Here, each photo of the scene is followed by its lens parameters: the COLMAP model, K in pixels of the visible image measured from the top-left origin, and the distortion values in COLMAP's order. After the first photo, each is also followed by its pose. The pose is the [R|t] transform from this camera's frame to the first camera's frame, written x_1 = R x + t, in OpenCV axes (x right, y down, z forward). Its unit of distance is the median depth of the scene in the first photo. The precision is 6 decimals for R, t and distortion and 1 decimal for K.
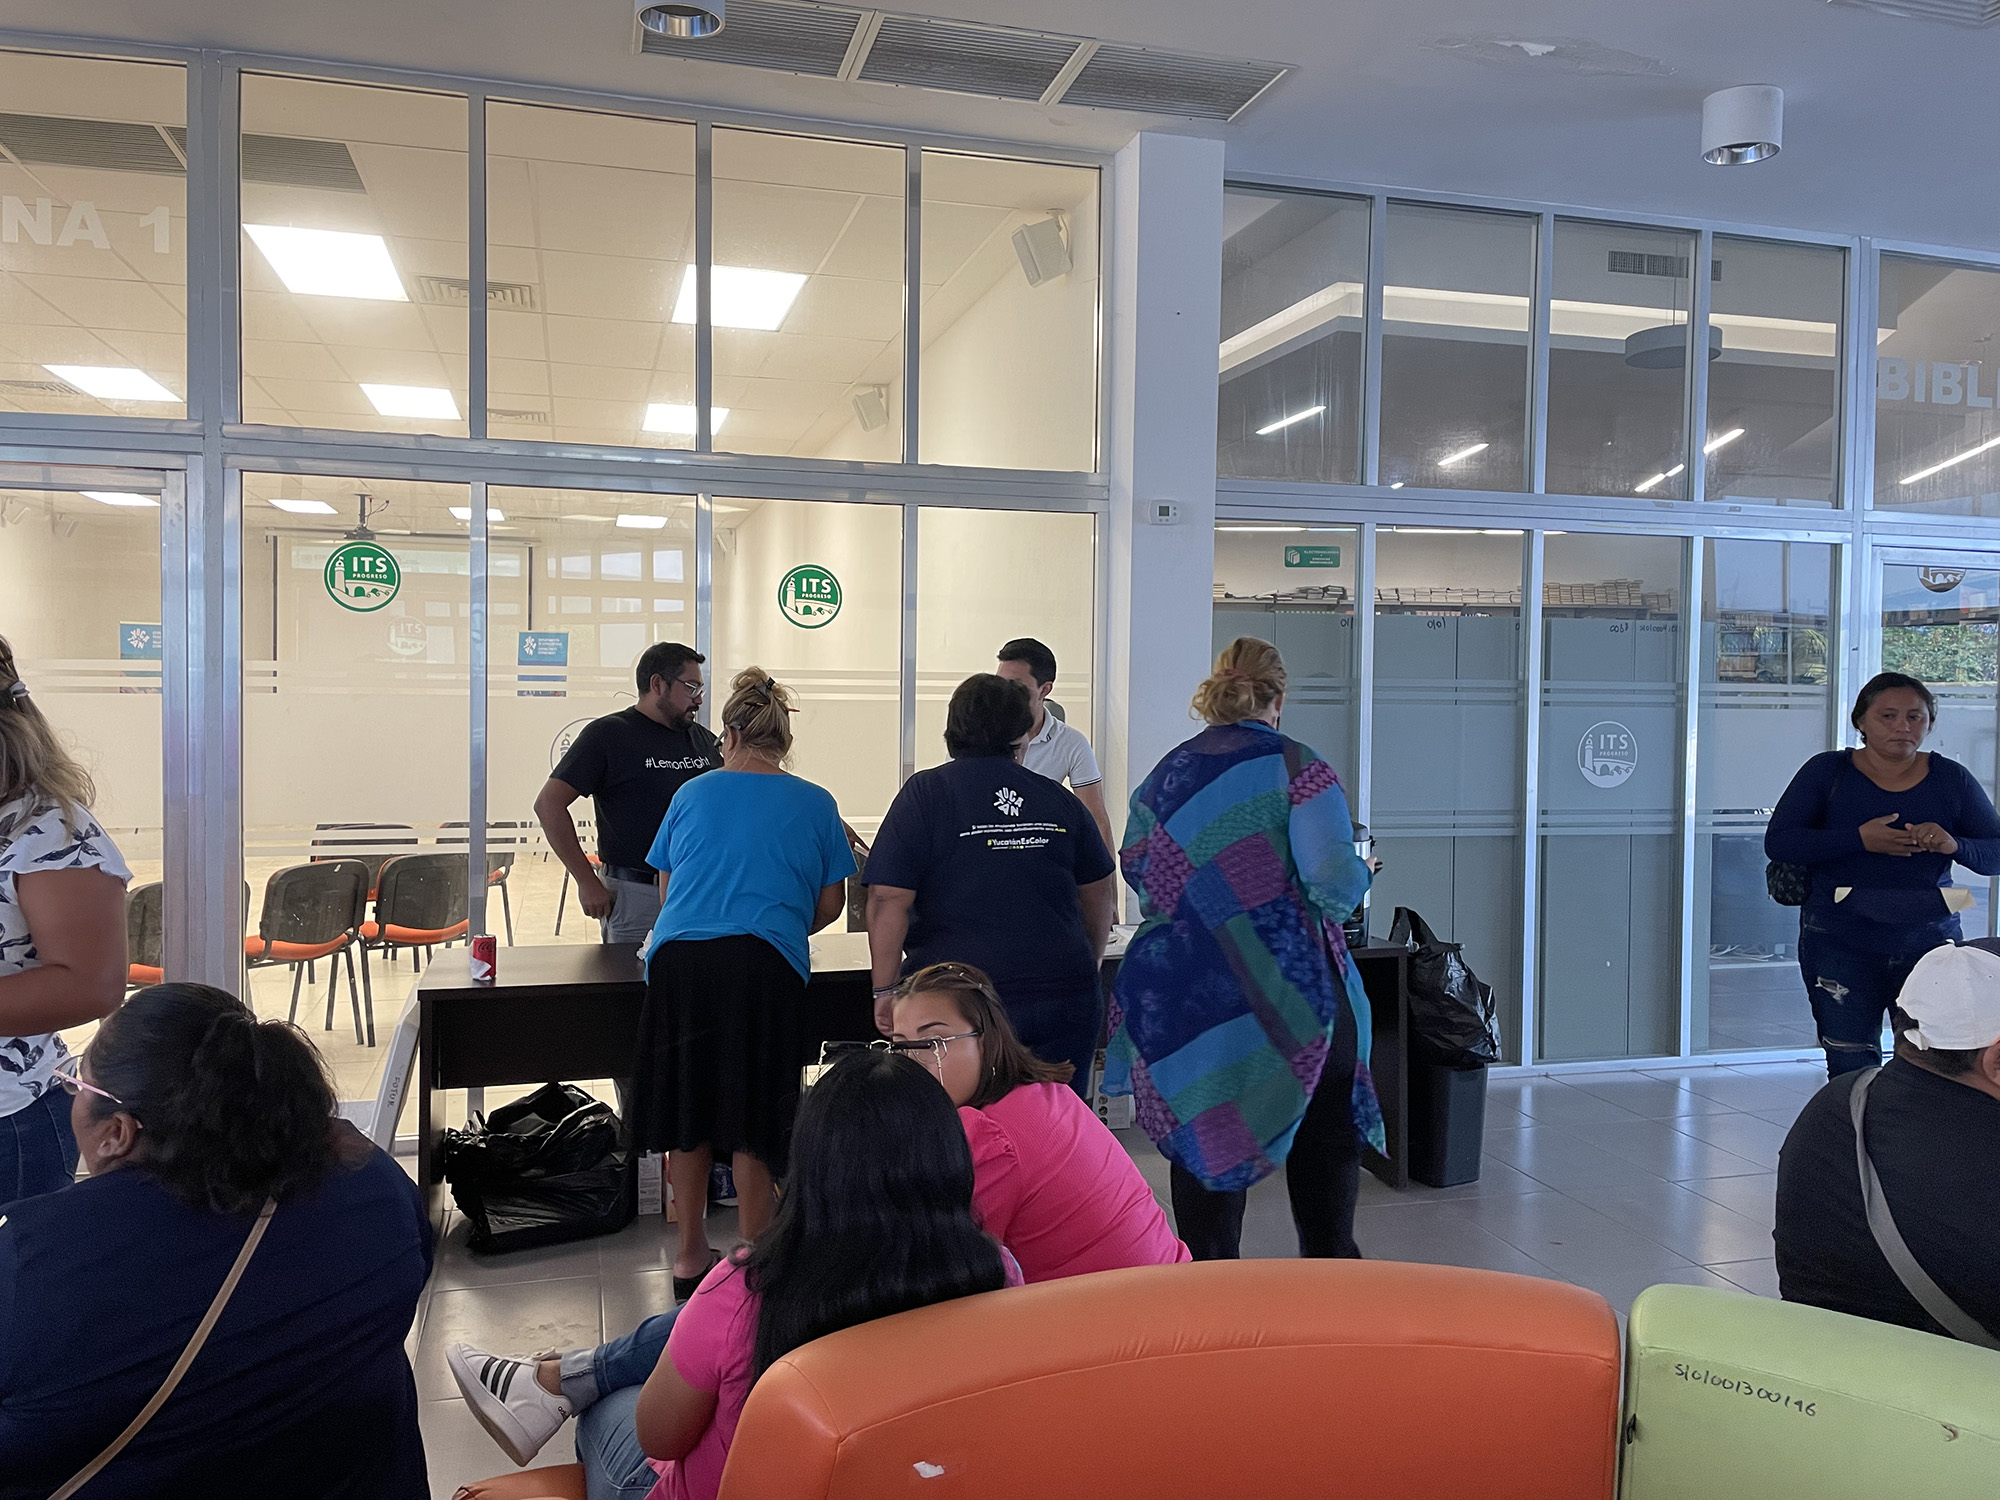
lens RADIAL K [[1521.3, 0, 1000.0], [0, 1521.3, 750.0], [0, 0, 1]] dist [0.085177, -0.123701]
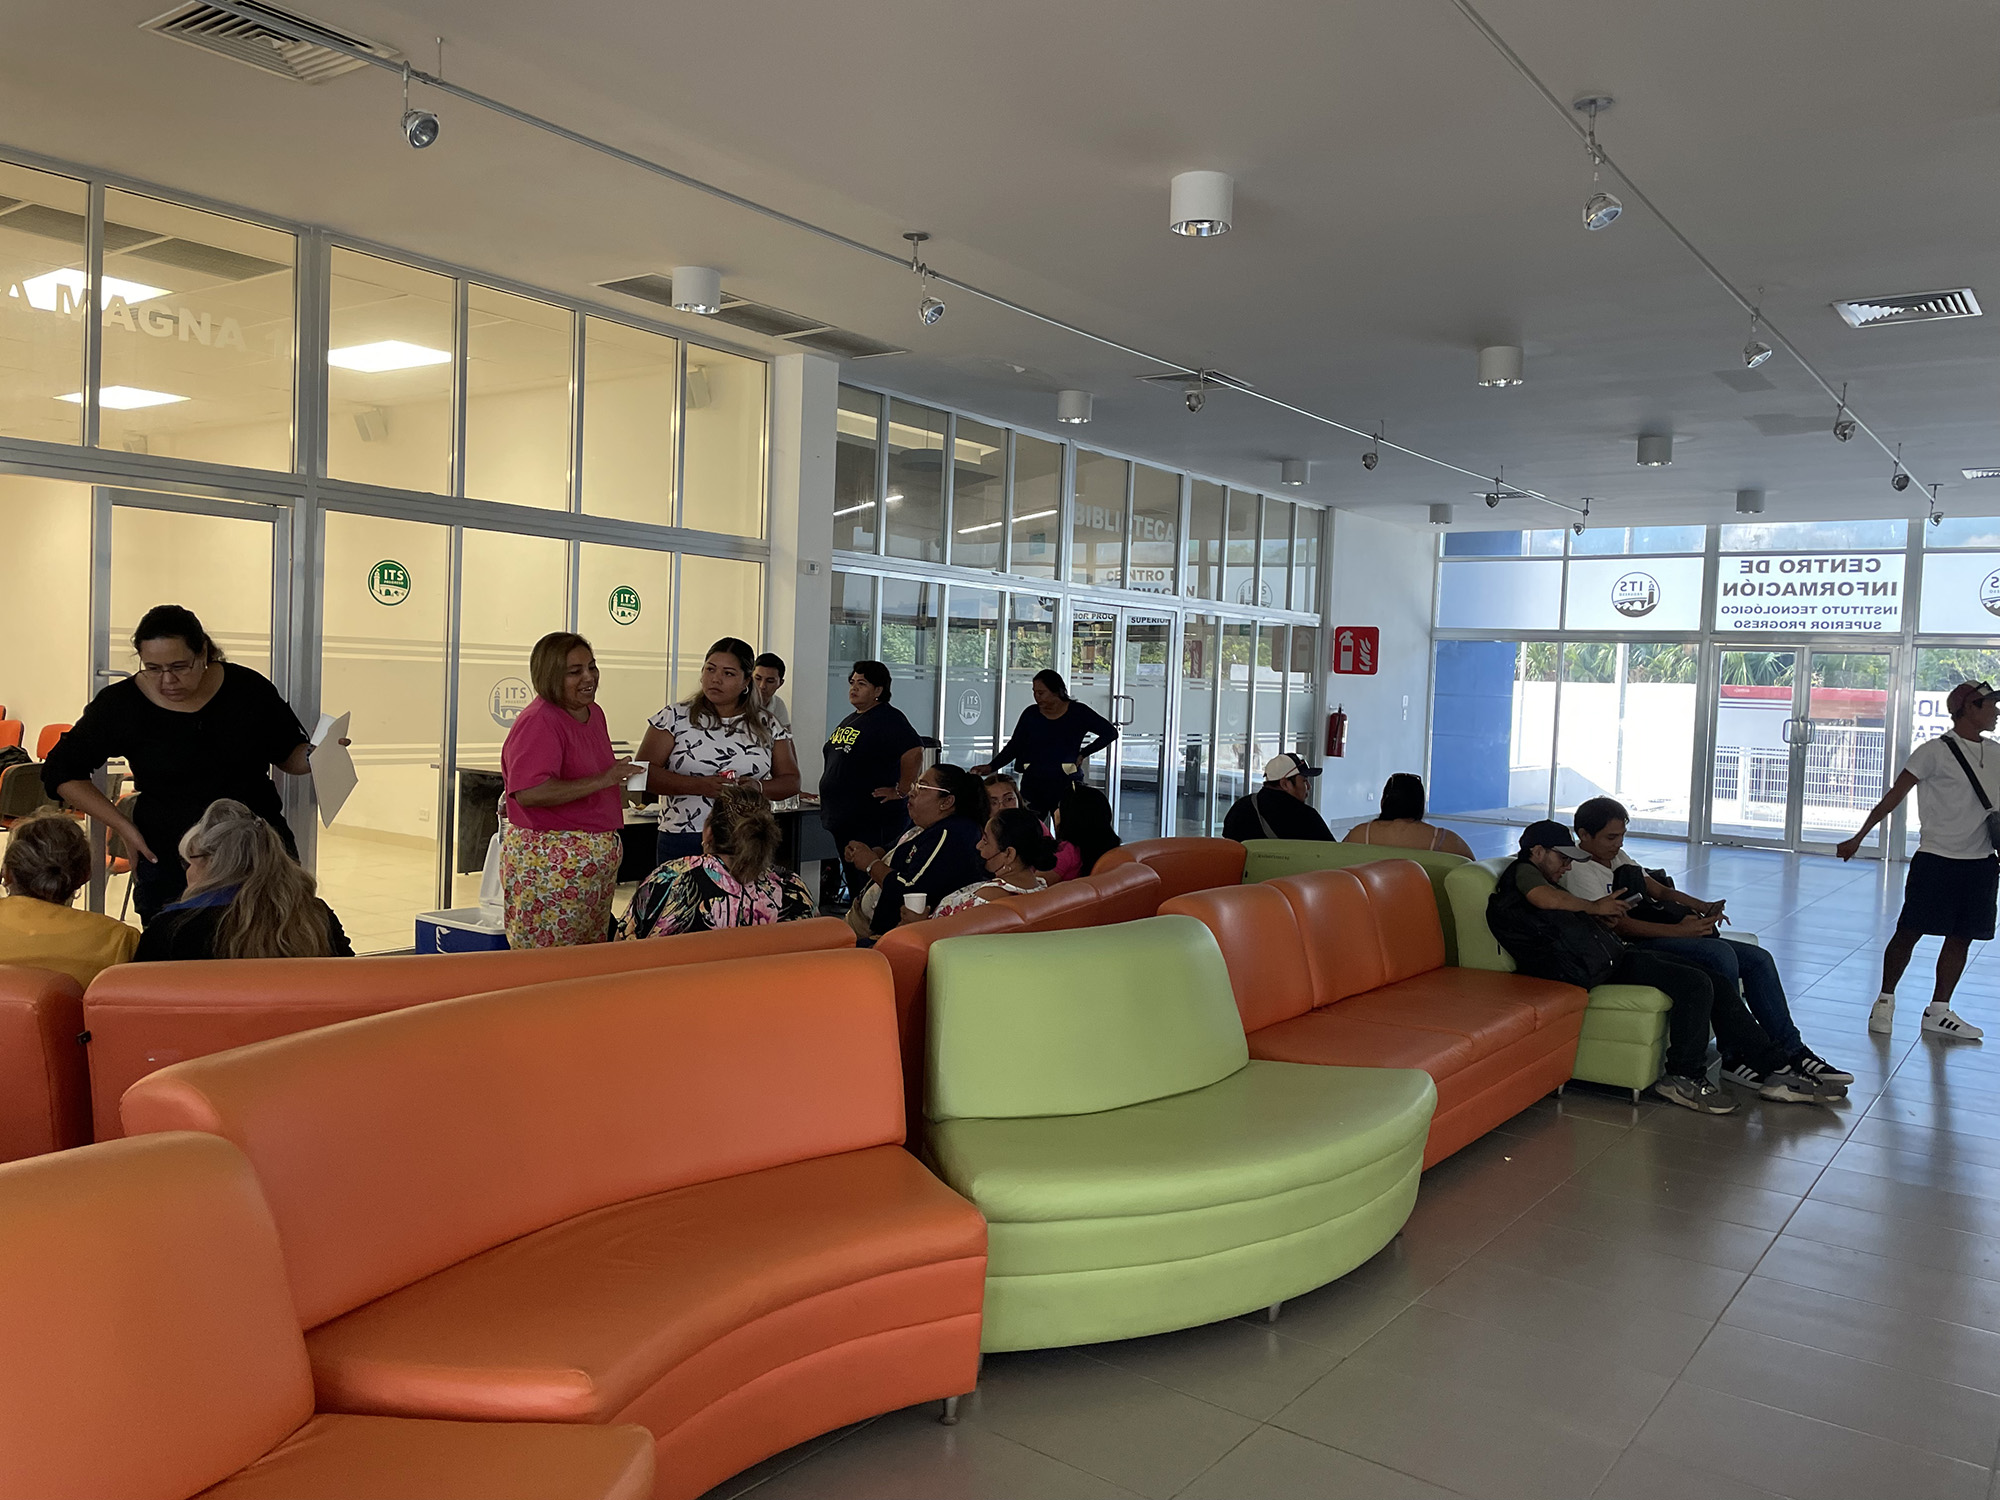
lens RADIAL K [[1521.3, 0, 1000.0], [0, 1521.3, 750.0], [0, 0, 1]] dist [0.085177, -0.123701]
pose [[0.781708, -0.012538, 0.623519, -0.829541], [-0.002823, 0.999716, 0.023643, 0.014119], [-0.623638, -0.020242, 0.781451, -0.529240]]
